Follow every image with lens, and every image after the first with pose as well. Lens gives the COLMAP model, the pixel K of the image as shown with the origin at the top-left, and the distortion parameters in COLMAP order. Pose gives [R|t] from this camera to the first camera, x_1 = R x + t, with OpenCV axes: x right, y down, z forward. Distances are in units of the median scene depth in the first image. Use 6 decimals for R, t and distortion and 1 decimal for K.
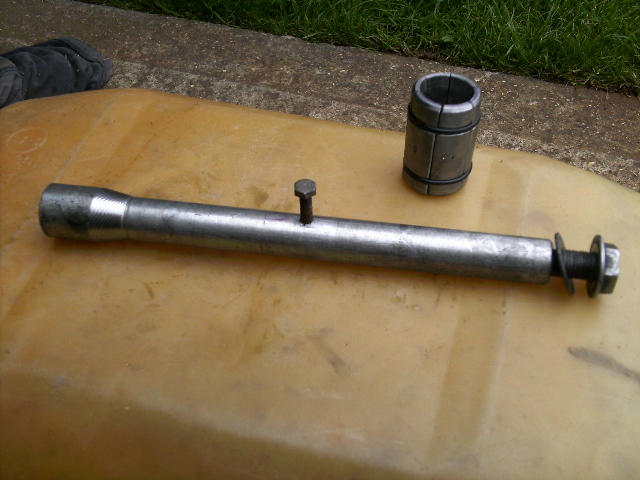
lens RADIAL K [[642.0, 0, 320.0], [0, 642.0, 240.0], [0, 0, 1]] dist [-0.194053, 0.320487]
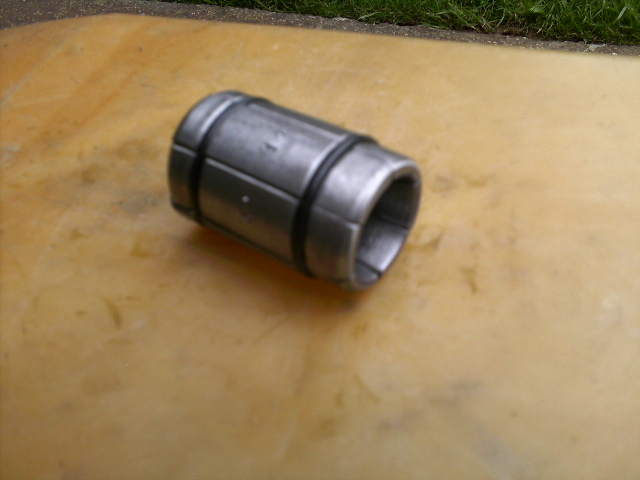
lens RADIAL K [[642.0, 0, 320.0], [0, 642.0, 240.0], [0, 0, 1]] dist [-0.194053, 0.320487]
pose [[0.996260, -0.033241, -0.079751, -0.047090], [0.027941, 0.997383, -0.066677, 0.049599], [0.081759, 0.064199, 0.994582, 0.414225]]
